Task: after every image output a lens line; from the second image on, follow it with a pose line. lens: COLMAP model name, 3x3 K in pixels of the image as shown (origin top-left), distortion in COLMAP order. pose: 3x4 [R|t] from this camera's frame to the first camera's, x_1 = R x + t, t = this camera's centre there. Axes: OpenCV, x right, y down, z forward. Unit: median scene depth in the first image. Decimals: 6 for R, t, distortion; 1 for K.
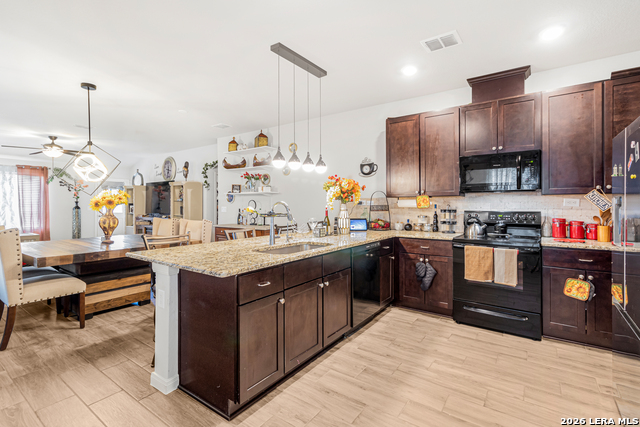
lens RADIAL K [[291.8, 0, 320.6], [0, 291.8, 206.5], [0, 0, 1]] dist [0.001098, 0.000054]
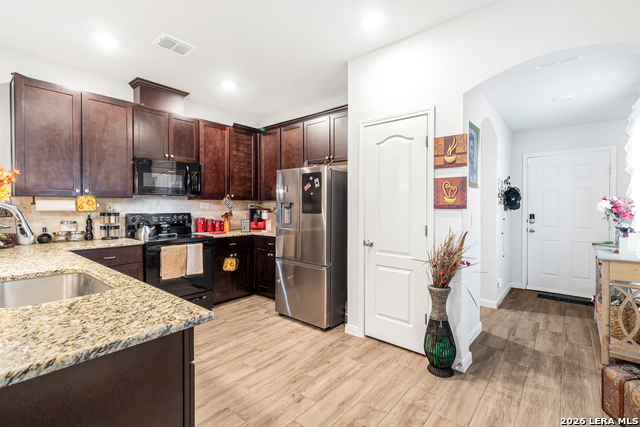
lens RADIAL K [[294.6, 0, 320.0], [0, 294.6, 213.5], [0, 0, 1]] dist [-0.000023, -0.000093]
pose [[0.091506, -0.020227, 0.995599, -0.477382], [0.005636, 0.999788, 0.019794, -0.001260], [-0.995789, 0.003800, 0.091601, 0.349862]]
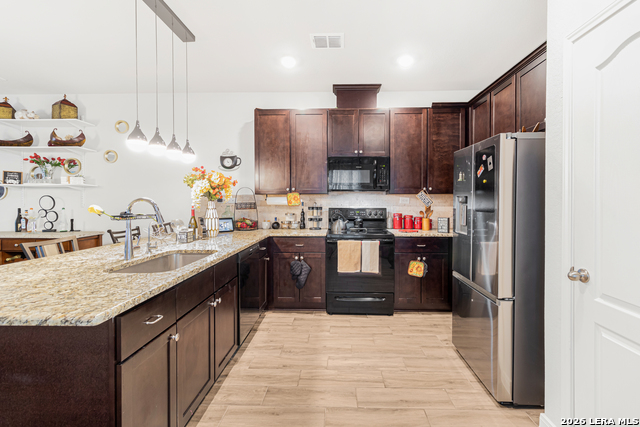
lens RADIAL K [[296.6, 0, 324.1], [0, 296.6, 206.7], [0, 0, 1]] dist [0.002275, 0.000290]
pose [[0.837067, -0.007935, 0.547042, -0.137710], [0.002982, 0.999946, 0.009942, -0.000635], [-0.547092, -0.006691, 0.837046, 0.121555]]
